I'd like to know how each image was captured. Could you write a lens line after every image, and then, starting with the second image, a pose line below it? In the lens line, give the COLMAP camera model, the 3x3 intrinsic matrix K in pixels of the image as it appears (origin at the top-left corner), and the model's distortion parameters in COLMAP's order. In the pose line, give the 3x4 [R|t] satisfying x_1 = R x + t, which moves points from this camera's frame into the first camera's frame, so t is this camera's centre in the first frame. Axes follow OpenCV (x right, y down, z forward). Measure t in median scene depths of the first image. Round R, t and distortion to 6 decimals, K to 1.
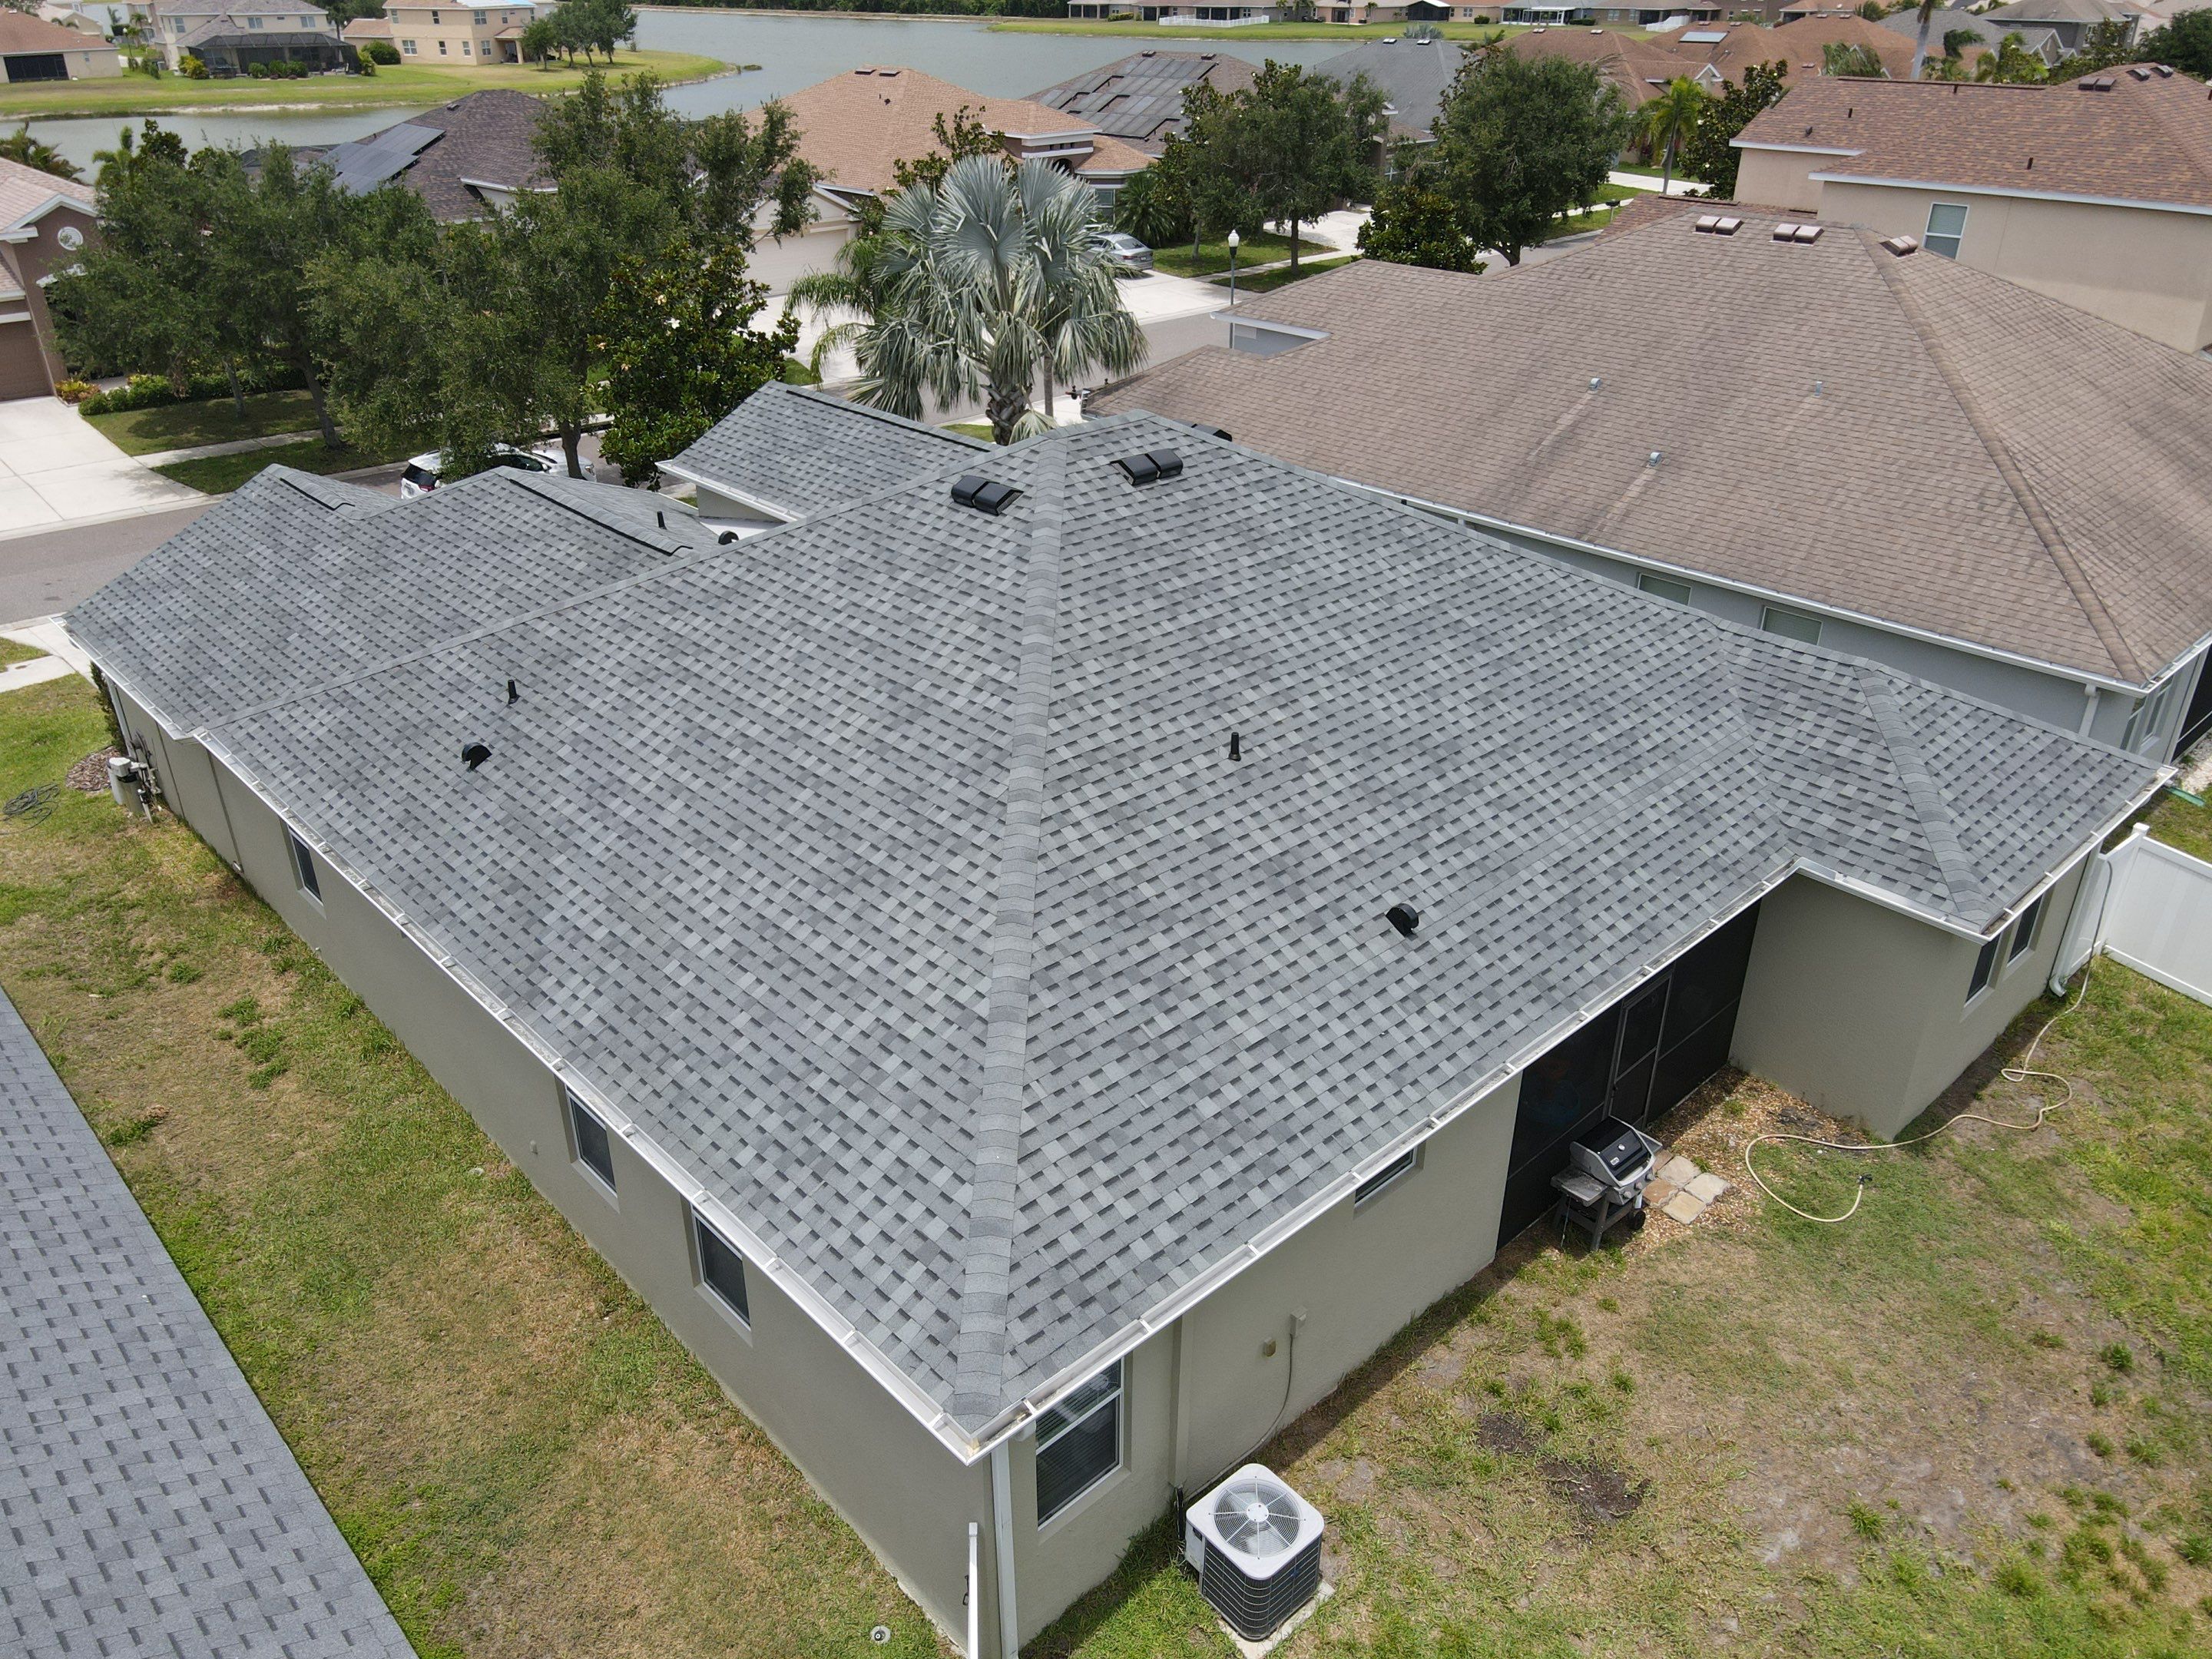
lens RADIAL K [[1614.5, 0, 1080.8], [0, 1614.5, 839.4], [0, 0, 1]] dist [0.004533, 0.016050]
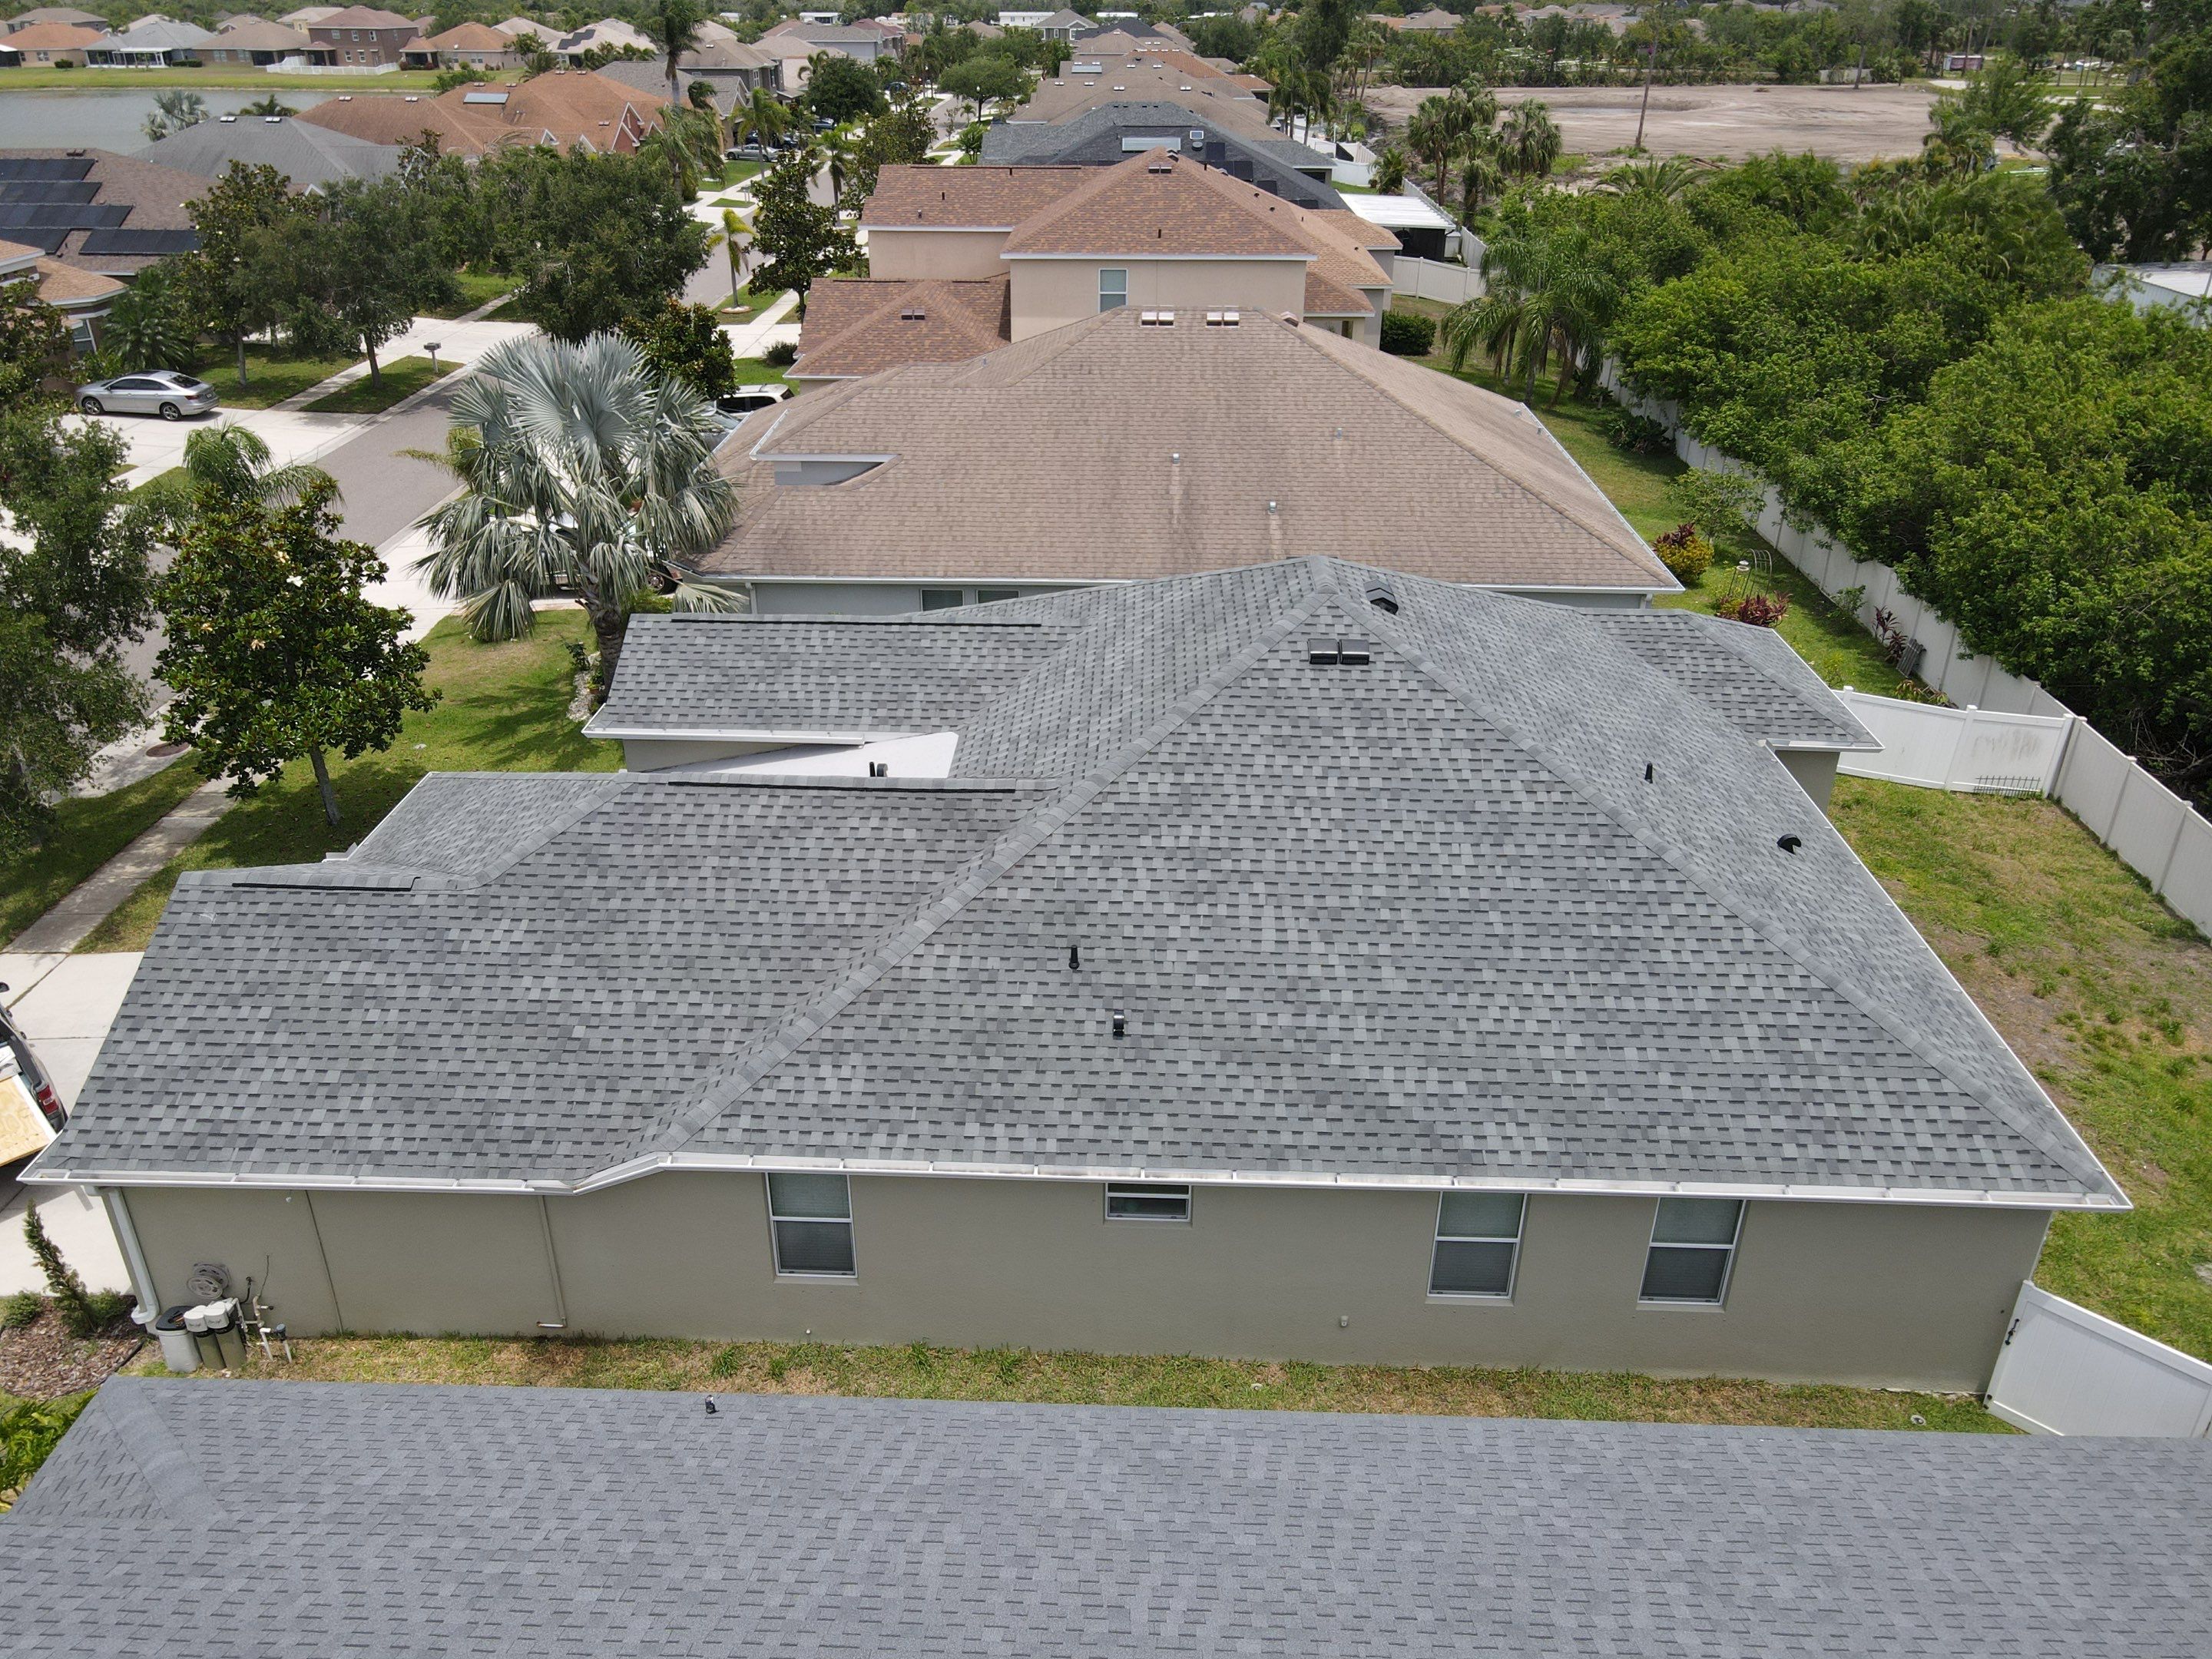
lens RADIAL K [[1614.5, 0, 1075.9], [0, 1614.5, 839.5], [0, 0, 1]] dist [0.004533, 0.016050]
pose [[0.710252, -0.328271, 0.622720, -1.096713], [0.335557, 0.935523, 0.110443, -0.311556], [-0.618824, 0.130516, 0.774611, 0.235273]]
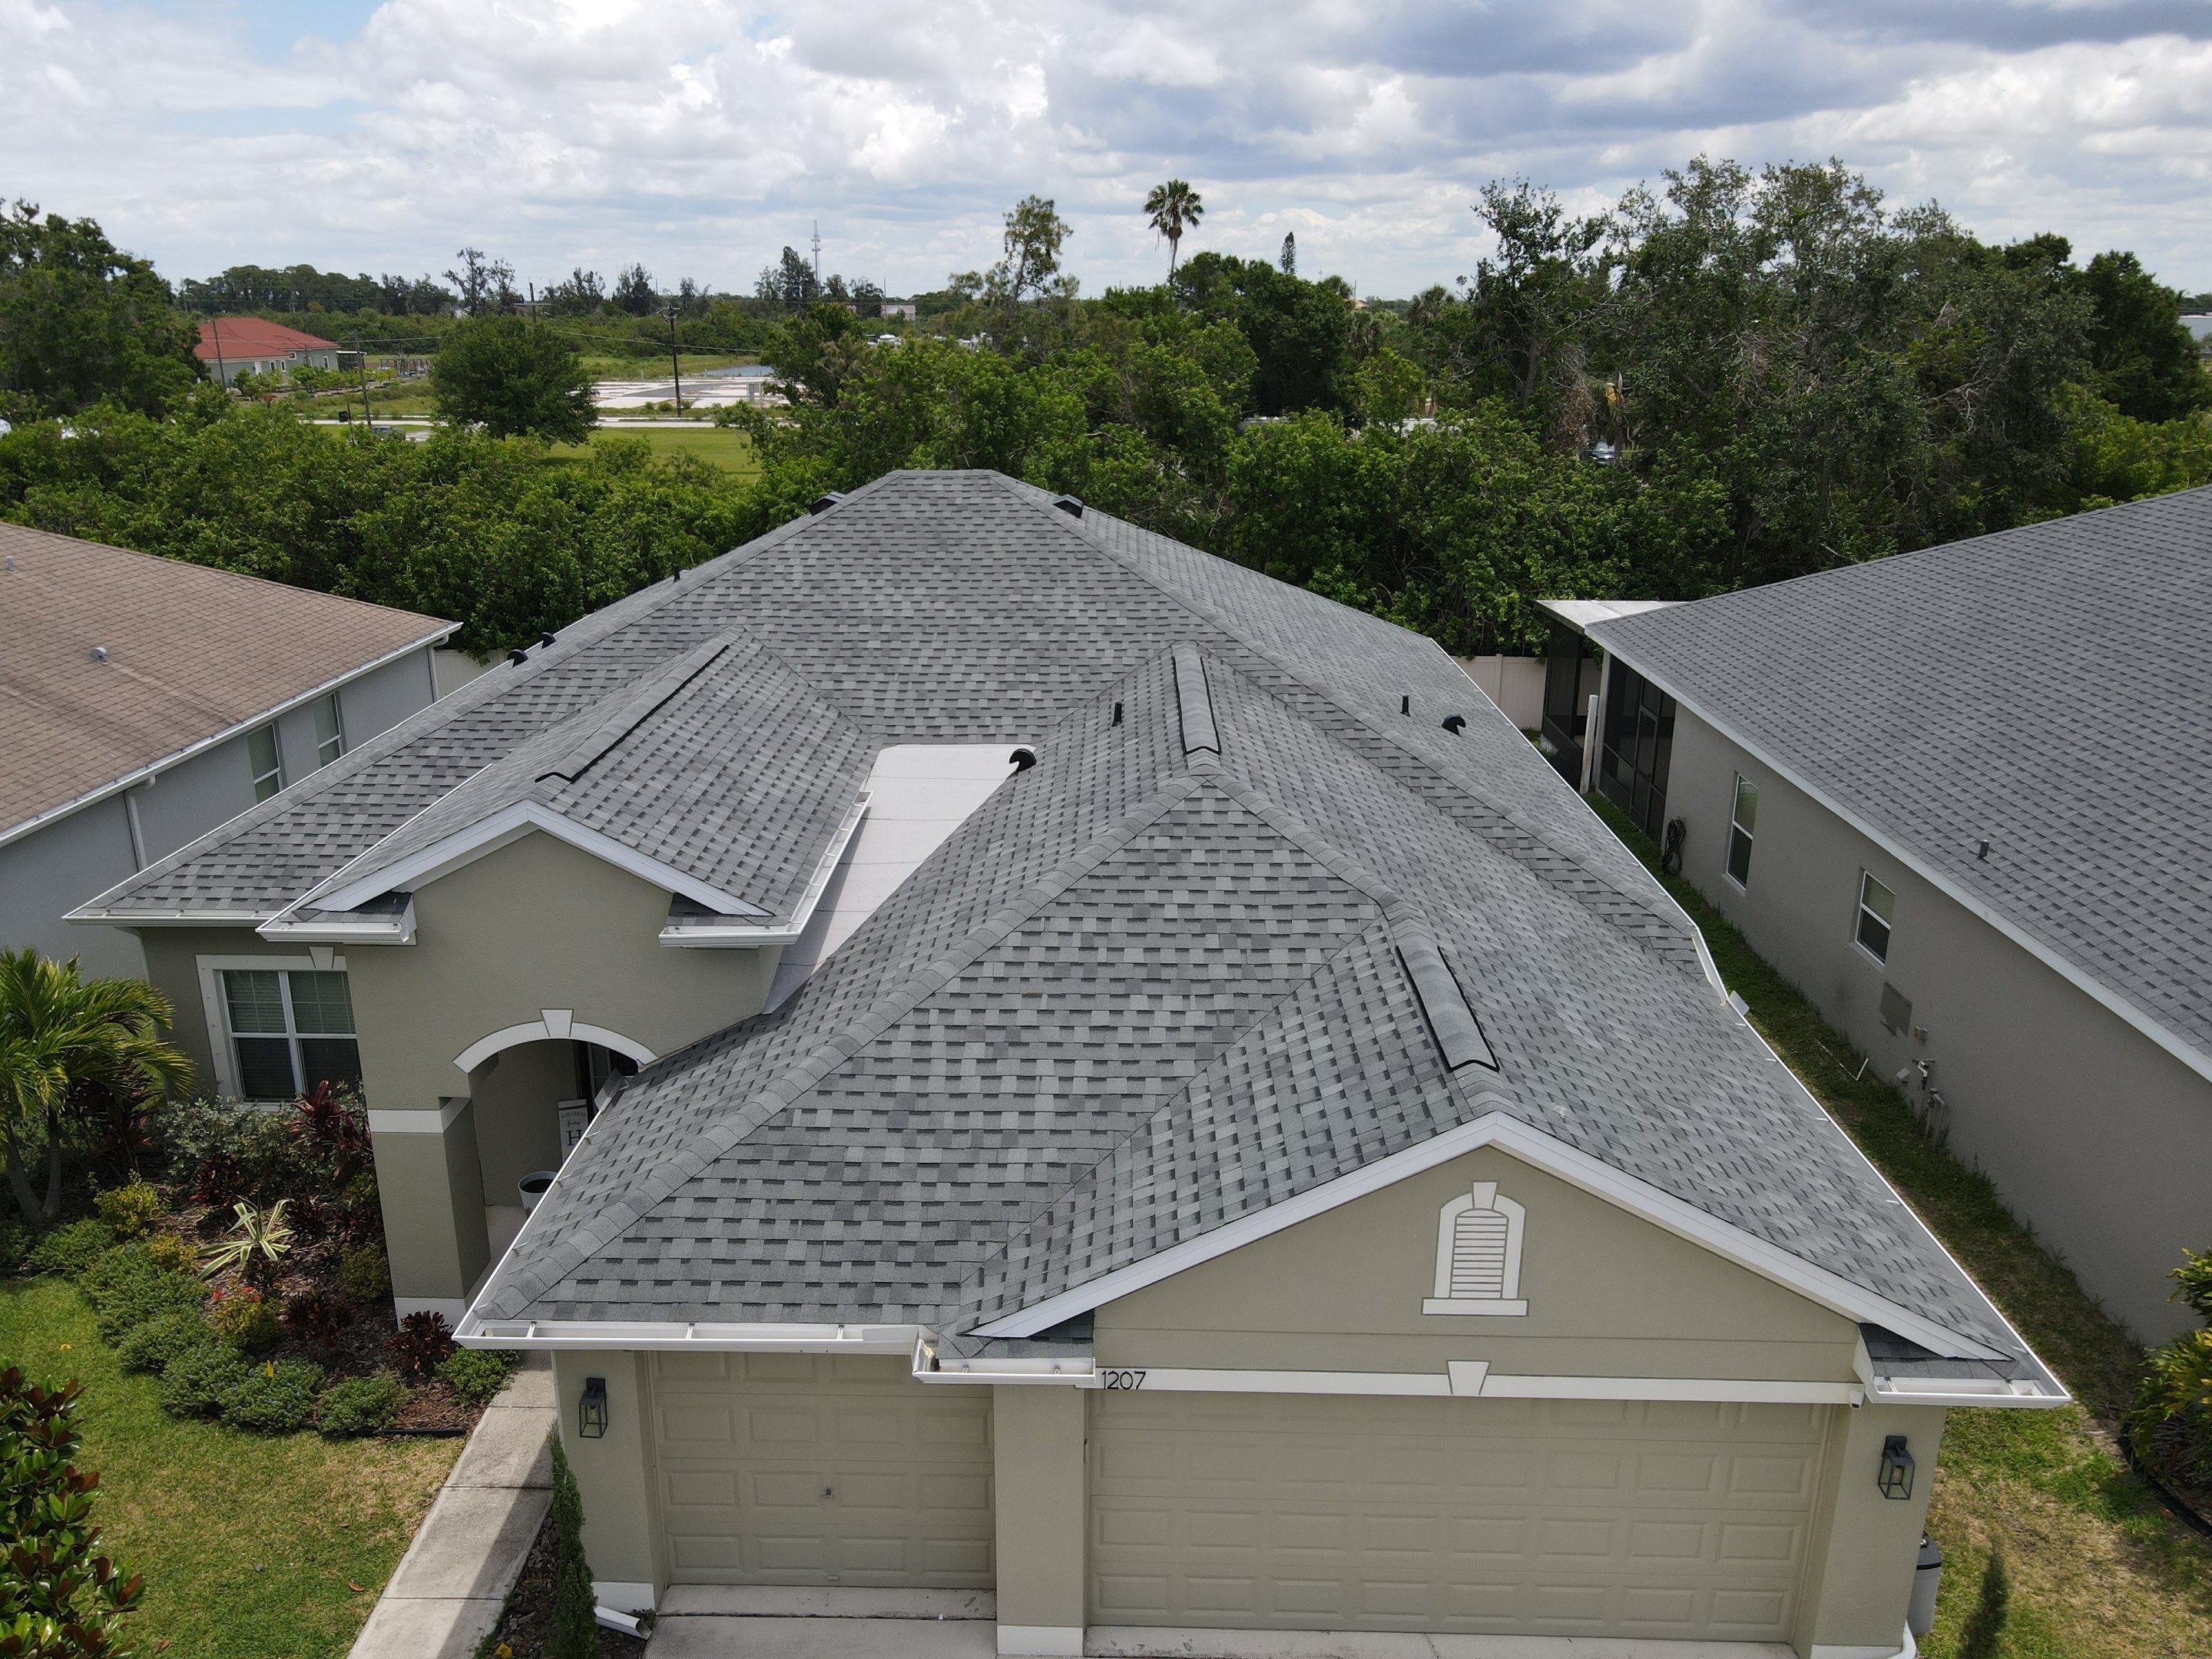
lens RADIAL K [[1611.4, 0, 1082.3], [0, 1611.4, 825.1], [0, 0, 1]] dist [0.014415, 0.001311]
pose [[-0.720242, -0.211211, 0.660788, -1.086934], [0.327440, 0.736239, 0.592229, -0.879581], [-0.611583, 0.642917, -0.461111, 1.950608]]
